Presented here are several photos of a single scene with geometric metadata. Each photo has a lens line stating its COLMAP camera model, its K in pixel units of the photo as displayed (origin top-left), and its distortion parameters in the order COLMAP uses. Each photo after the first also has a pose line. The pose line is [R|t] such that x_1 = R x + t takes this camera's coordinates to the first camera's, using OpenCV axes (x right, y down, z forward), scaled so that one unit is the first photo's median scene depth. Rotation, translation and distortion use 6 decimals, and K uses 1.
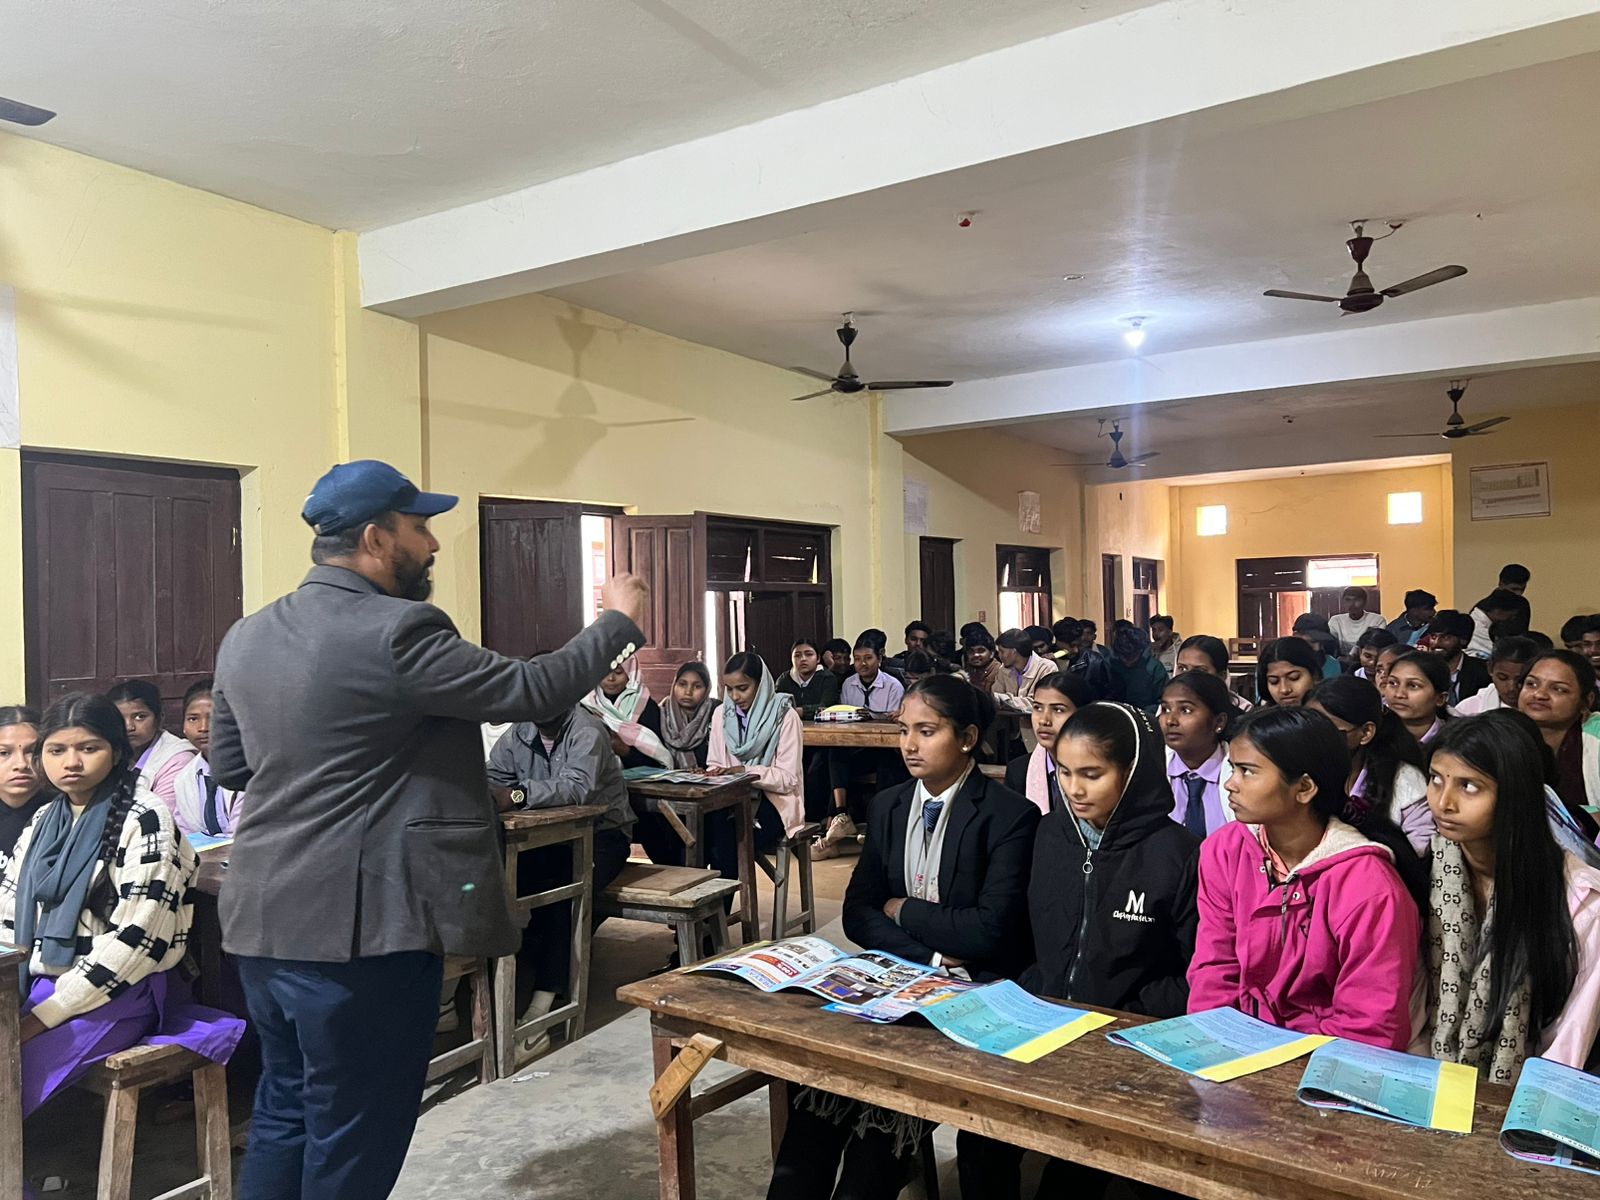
lens RADIAL K [[1166.7, 0, 804.1], [0, 1166.7, 600.3], [0, 0, 1]] dist [0.041672, -0.040334]
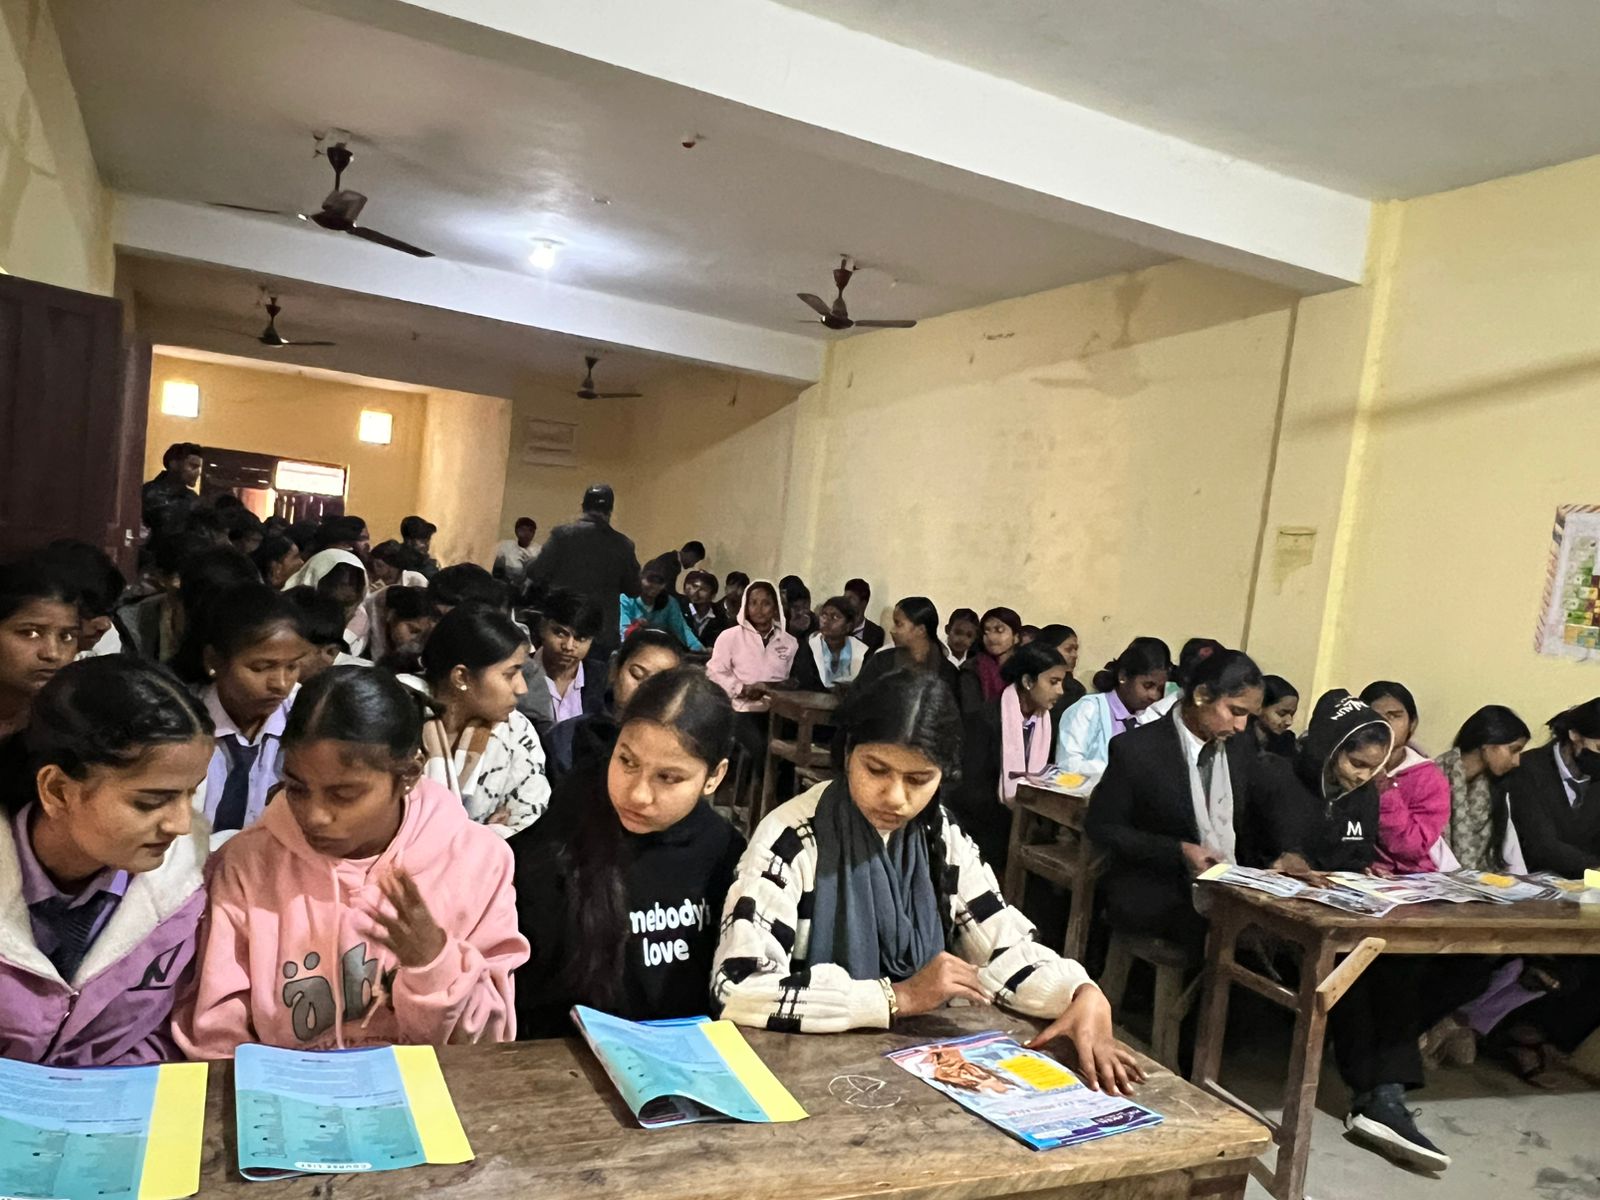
lens RADIAL K [[1166.7, 0, 804.1], [0, 1166.7, 600.3], [0, 0, 1]] dist [0.041672, -0.040334]
pose [[0.555710, 0.062921, 0.828992, -0.246502], [-0.137939, 0.990290, 0.017303, 0.007972], [-0.819853, -0.123966, 0.558993, 0.142322]]
